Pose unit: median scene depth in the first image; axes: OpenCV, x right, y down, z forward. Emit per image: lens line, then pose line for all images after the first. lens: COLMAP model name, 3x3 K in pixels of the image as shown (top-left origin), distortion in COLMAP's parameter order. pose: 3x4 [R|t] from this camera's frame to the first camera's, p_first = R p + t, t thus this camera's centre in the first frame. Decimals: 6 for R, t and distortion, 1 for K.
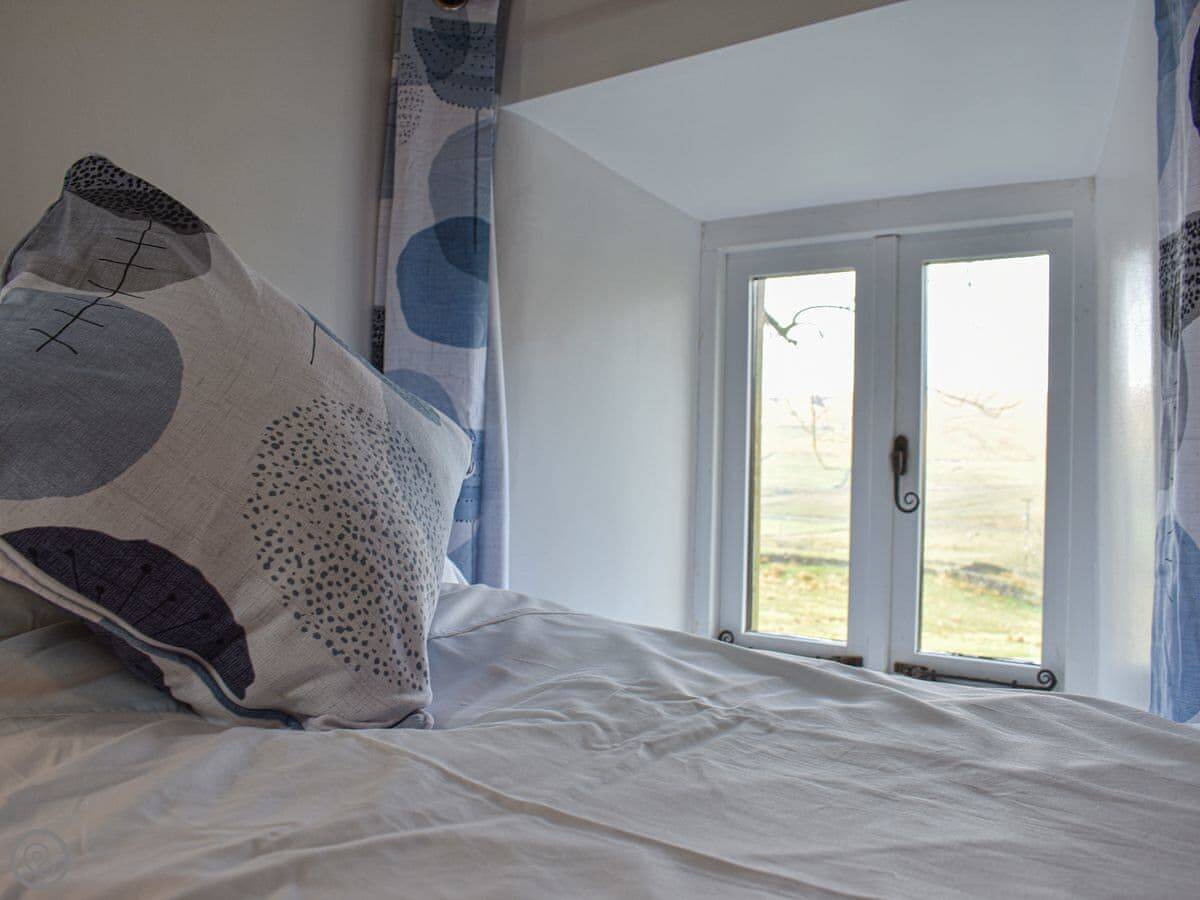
lens RADIAL K [[1033.4, 0, 596.3], [0, 1033.4, 444.1], [0, 0, 1]] dist [-0.066786, 0.001287]
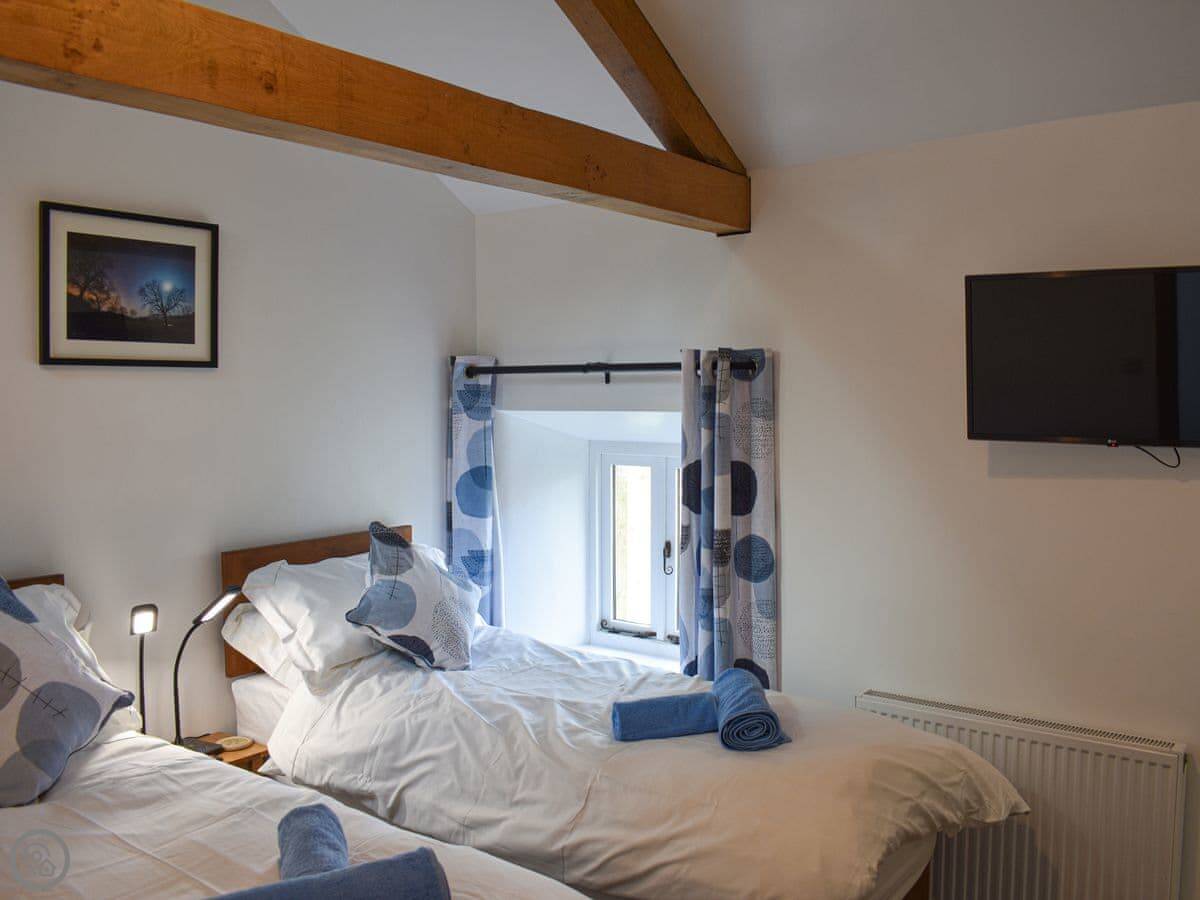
lens RADIAL K [[1033.4, 0, 596.3], [0, 1033.4, 444.1], [0, 0, 1]] dist [-0.066786, 0.001287]
pose [[0.998150, -0.029017, -0.053422, 0.293161], [0.032997, 0.996622, 0.075203, -0.461276], [0.051059, -0.076827, 0.995736, -1.518147]]
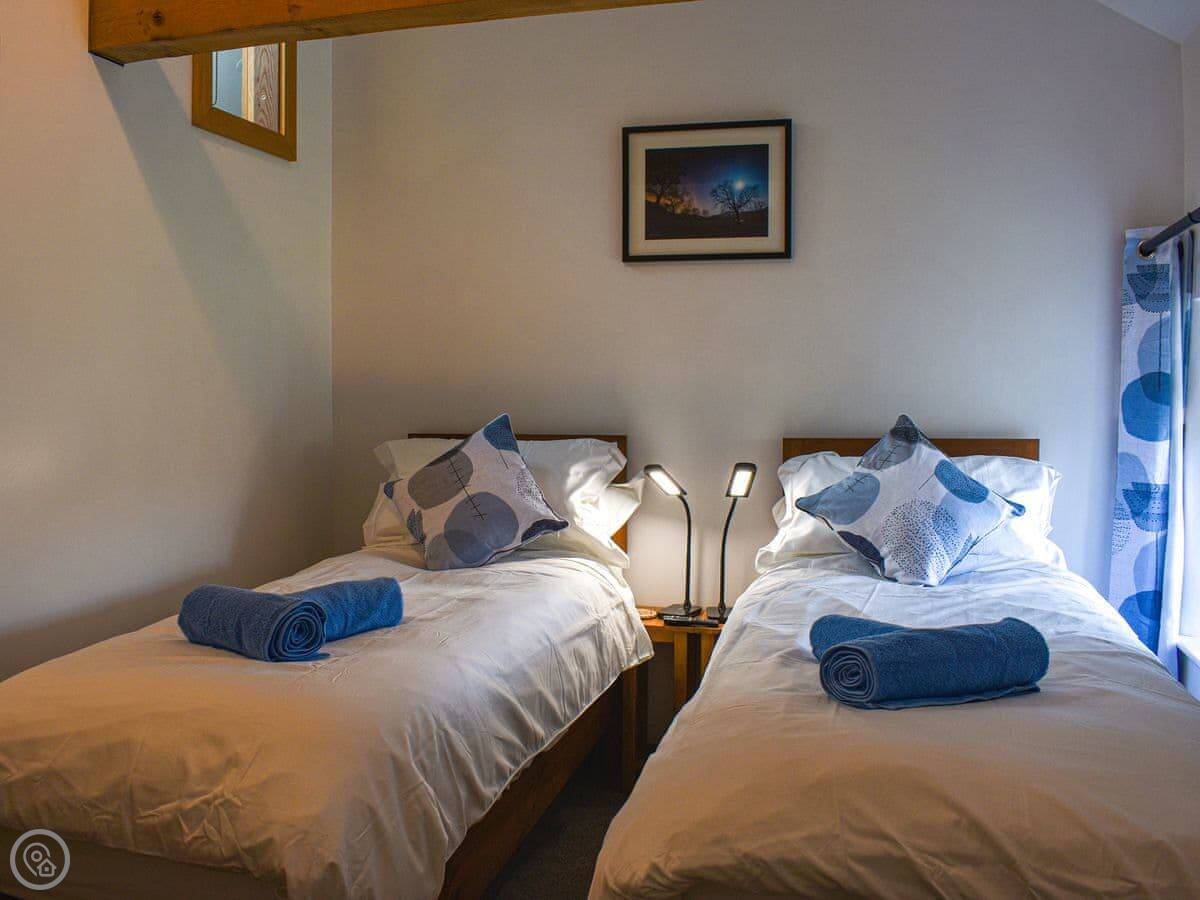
lens RADIAL K [[1062.1, 0, 598.0], [0, 1062.1, 431.2], [0, 0, 1]] dist [-0.077125, 0.000112]
pose [[0.349591, 0.009206, -0.936857, 1.328338], [0.034112, 0.999164, 0.022547, -0.192417], [0.936281, -0.039841, 0.348984, -0.643344]]
